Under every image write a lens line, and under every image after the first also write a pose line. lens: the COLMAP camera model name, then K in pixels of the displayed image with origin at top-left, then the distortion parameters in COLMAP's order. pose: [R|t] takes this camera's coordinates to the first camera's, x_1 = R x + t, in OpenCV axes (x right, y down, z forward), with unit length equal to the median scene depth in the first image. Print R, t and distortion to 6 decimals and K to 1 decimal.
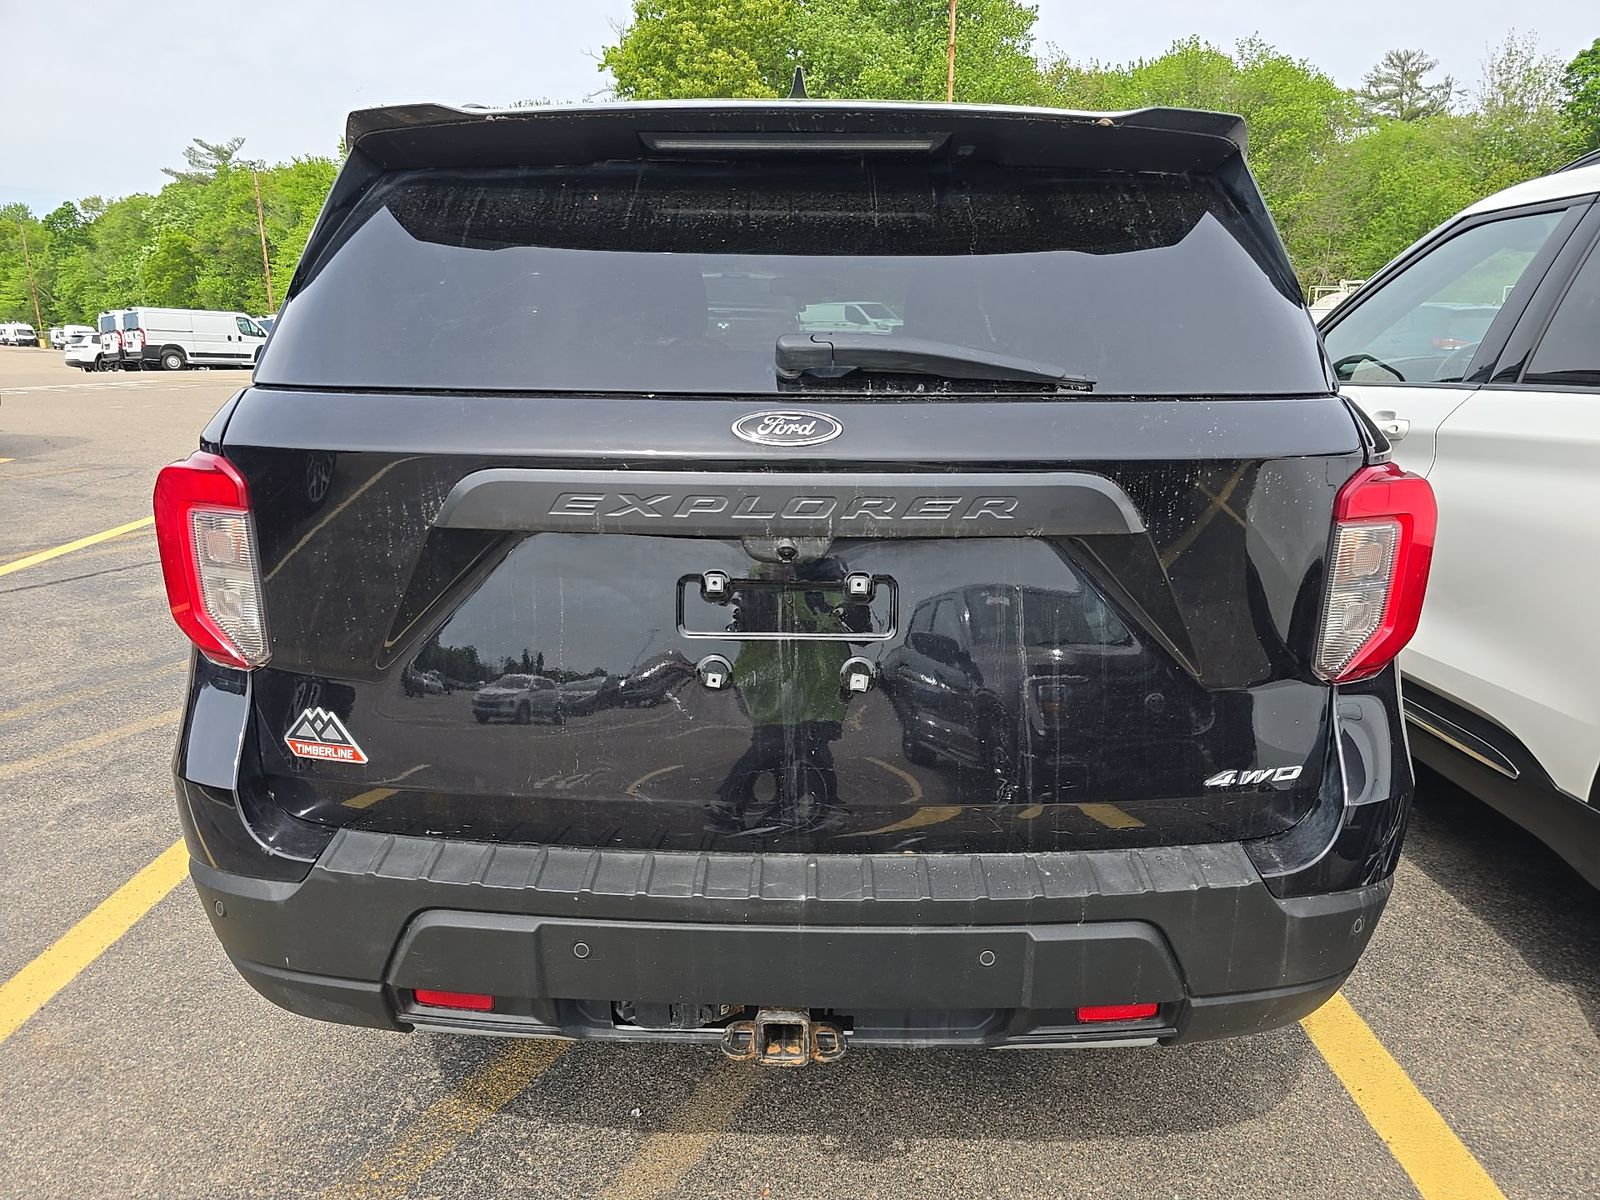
lens RADIAL K [[1104.1, 0, 792.0], [0, 1104.1, 596.8], [0, 0, 1]] dist [0.045175, -0.014019]
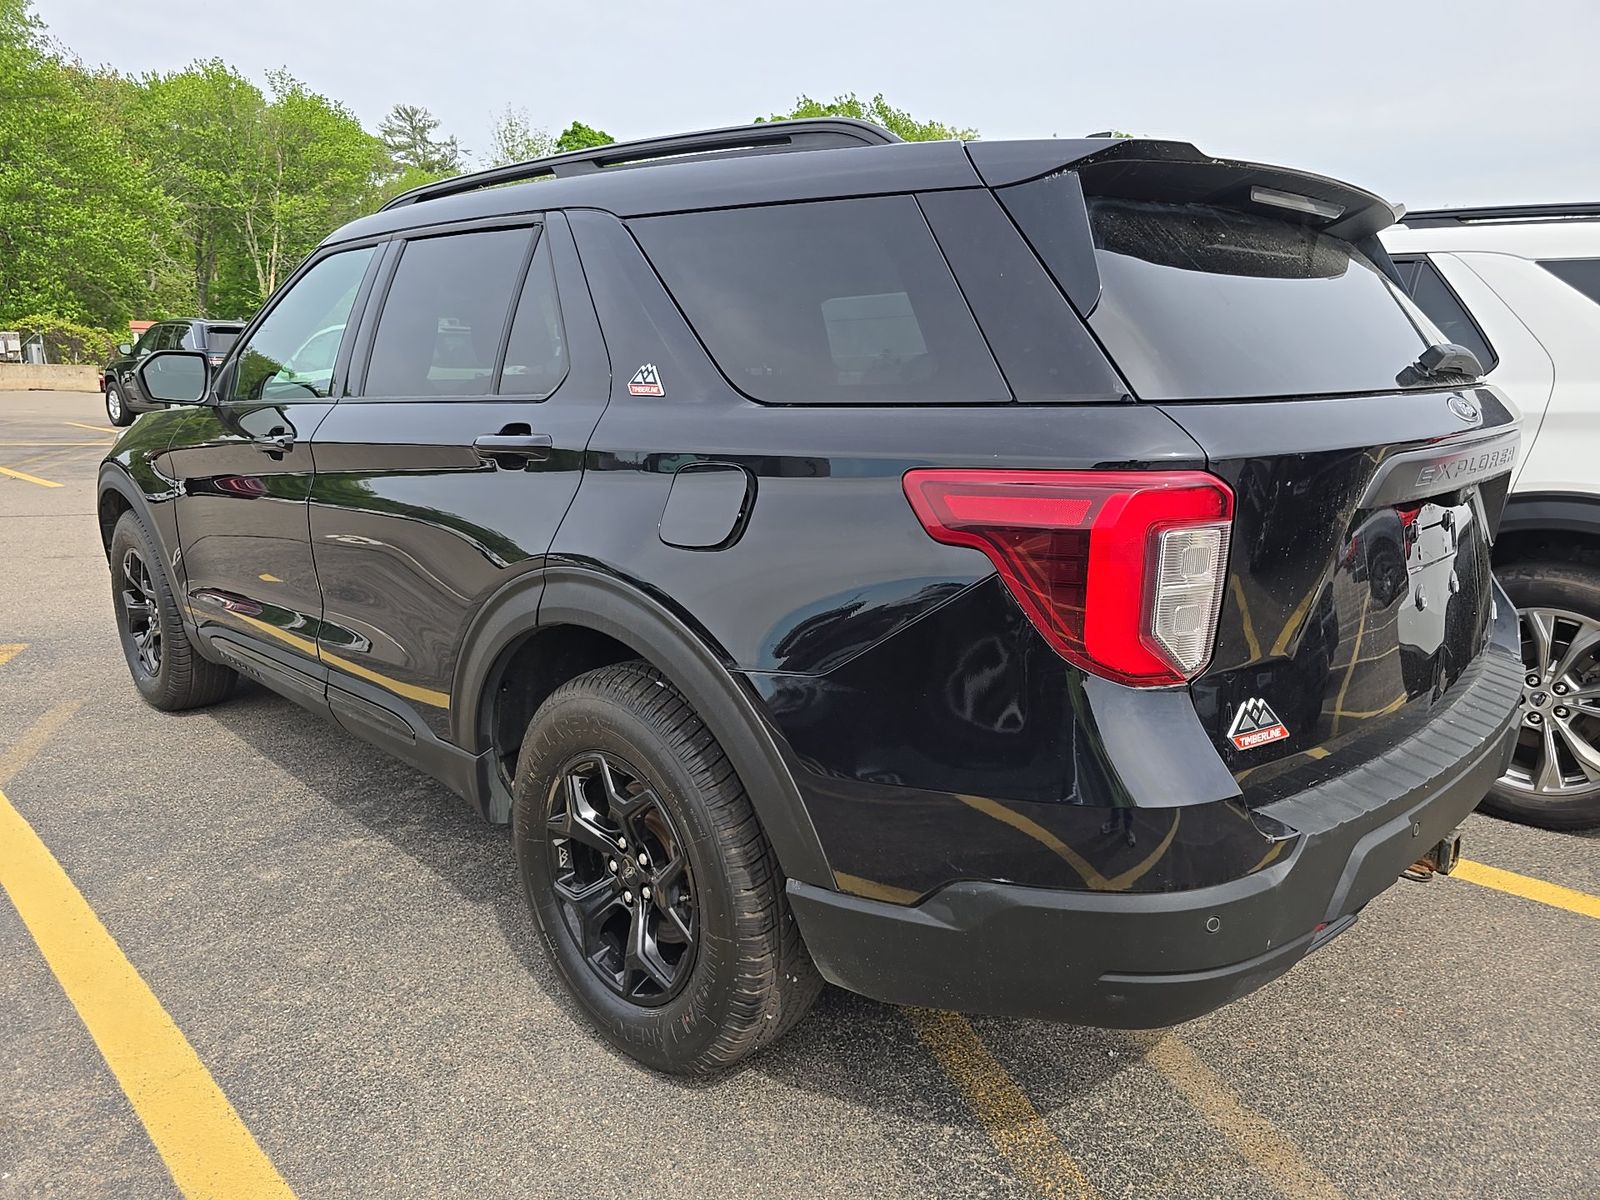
lens RADIAL K [[1104.1, 0, 793.9], [0, 1104.1, 607.1], [0, 0, 1]] dist [0.045175, -0.014019]
pose [[0.696345, -0.181959, 0.694258, -0.933710], [0.195886, 0.978786, 0.060056, -0.086156], [-0.690458, 0.094175, 0.717216, 0.346709]]
